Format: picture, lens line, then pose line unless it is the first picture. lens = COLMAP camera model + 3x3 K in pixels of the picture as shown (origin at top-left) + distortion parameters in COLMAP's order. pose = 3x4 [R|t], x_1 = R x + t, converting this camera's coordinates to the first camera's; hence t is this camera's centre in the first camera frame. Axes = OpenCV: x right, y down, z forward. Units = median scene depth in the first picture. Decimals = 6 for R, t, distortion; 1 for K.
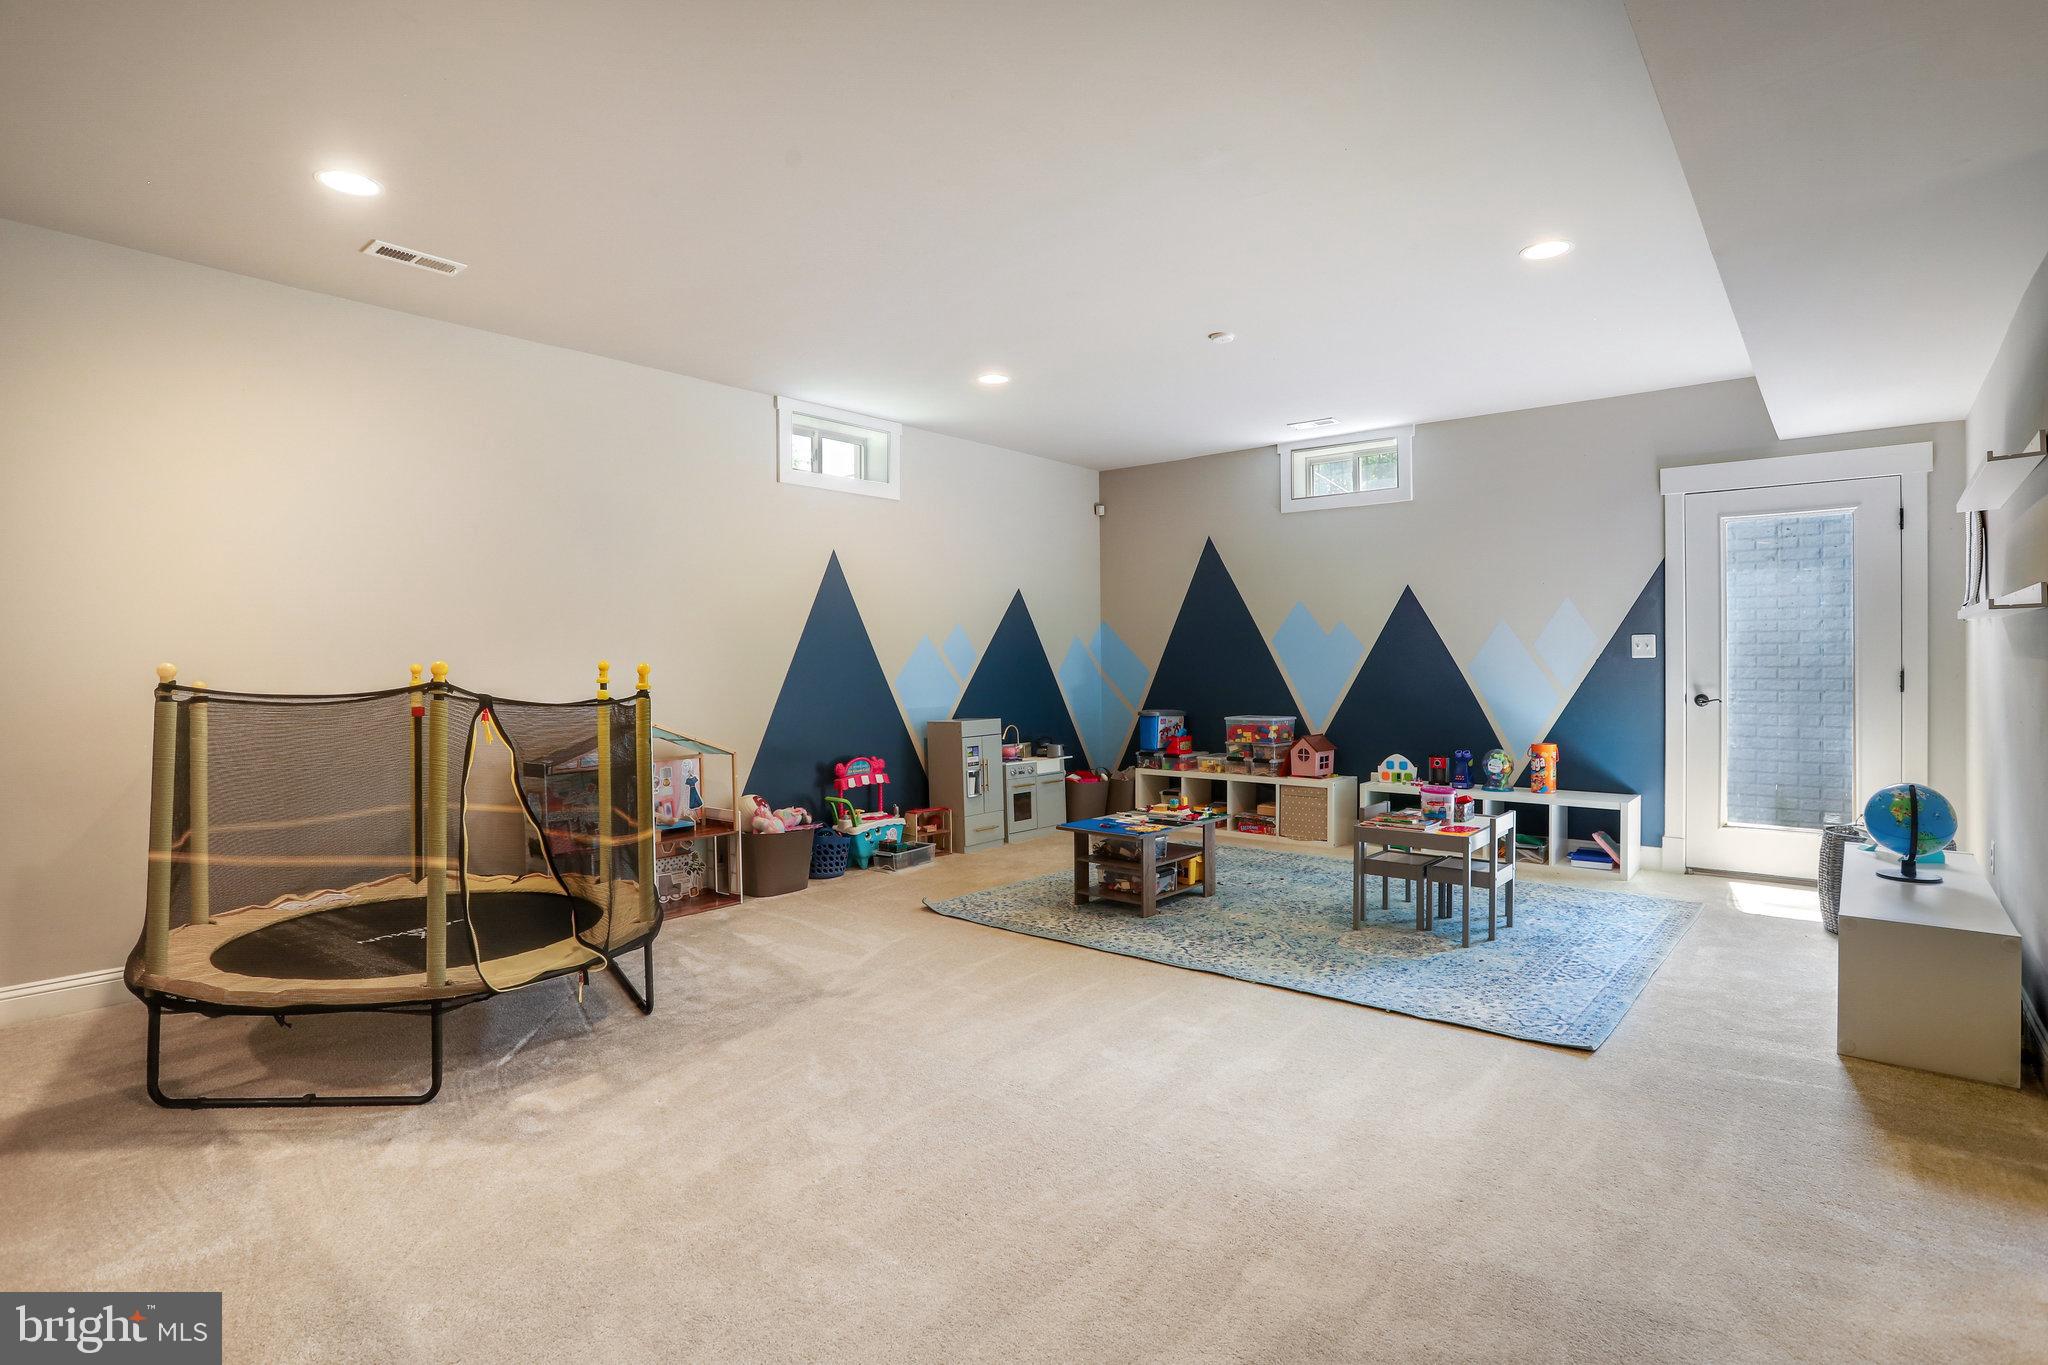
lens RADIAL K [[1020.6, 0, 1024.6], [0, 1020.6, 657.7], [0, 0, 1]] dist [-0.056963, 0.033031]
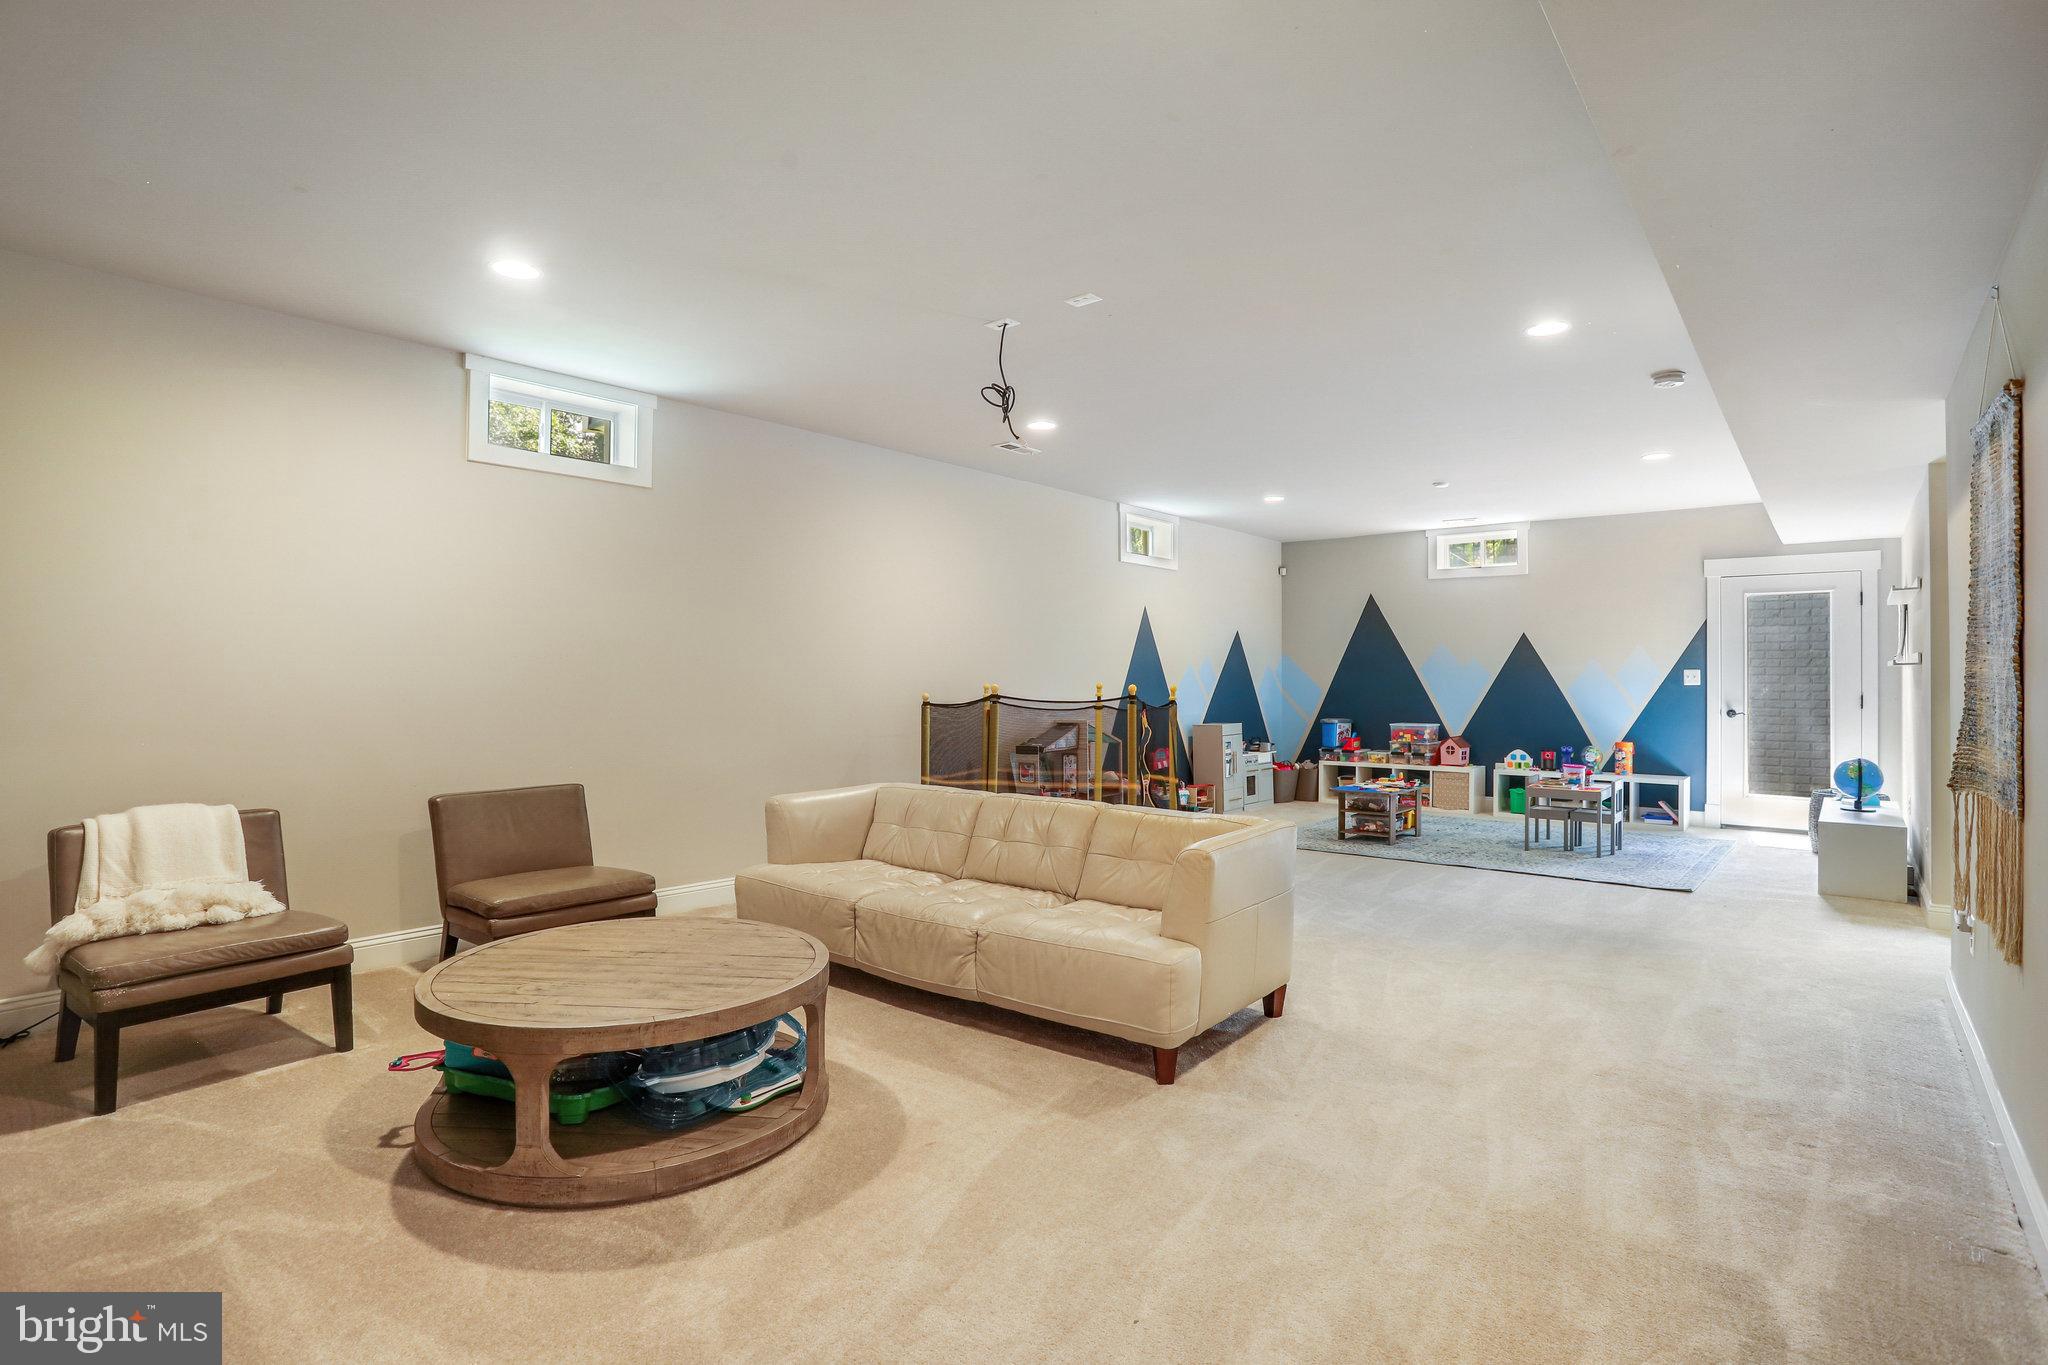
lens RADIAL K [[1001.3, 0, 1028.8], [0, 1001.3, 658.5], [0, 0, 1]] dist [-0.062487, 0.037850]
pose [[0.999956, 0.008901, -0.002987, -0.332212], [-0.008944, 0.999852, -0.014692, -0.008168], [0.002856, 0.014718, 0.999888, -0.421200]]
